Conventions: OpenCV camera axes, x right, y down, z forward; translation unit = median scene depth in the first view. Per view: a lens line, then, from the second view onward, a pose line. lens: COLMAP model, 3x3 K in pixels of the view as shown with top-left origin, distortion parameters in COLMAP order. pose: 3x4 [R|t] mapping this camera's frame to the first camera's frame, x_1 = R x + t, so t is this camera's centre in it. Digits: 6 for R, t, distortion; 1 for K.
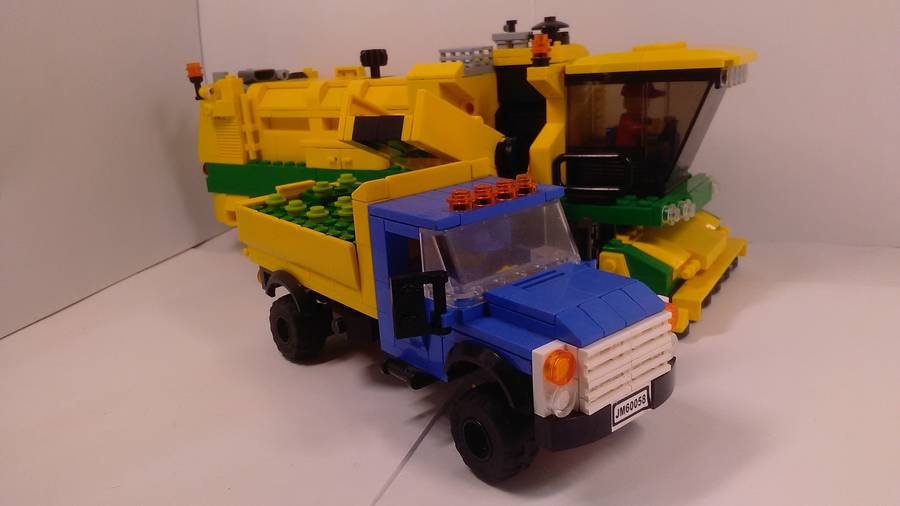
lens RADIAL K [[724.1, 0, 452.7], [0, 724.1, 248.9], [0, 0, 1]] dist [0.076792, 0.001451]
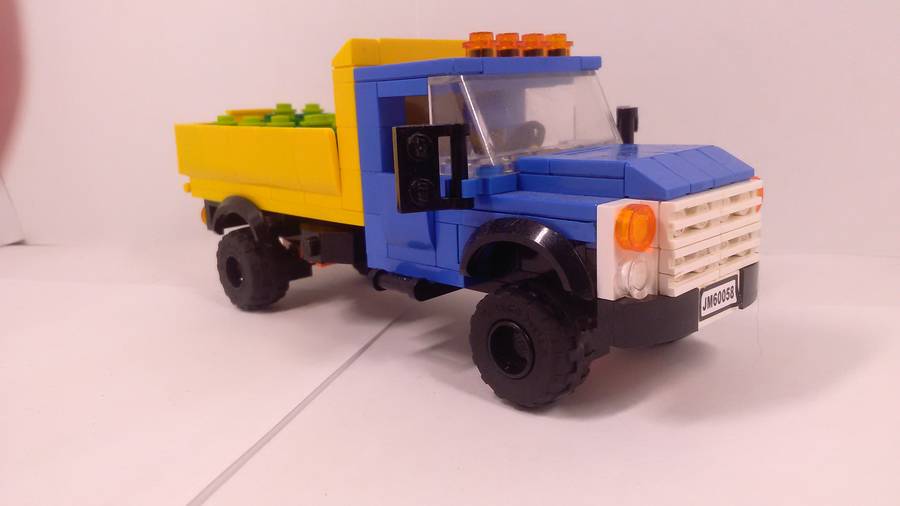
lens RADIAL K [[724.1, 0, 452.7], [0, 724.1, 248.9], [0, 0, 1]] dist [0.076792, 0.001451]
pose [[0.996883, 0.001674, 0.078880, -0.083297], [0.004667, 0.996773, -0.080135, 0.219472], [-0.078760, 0.080253, 0.993658, 0.270017]]
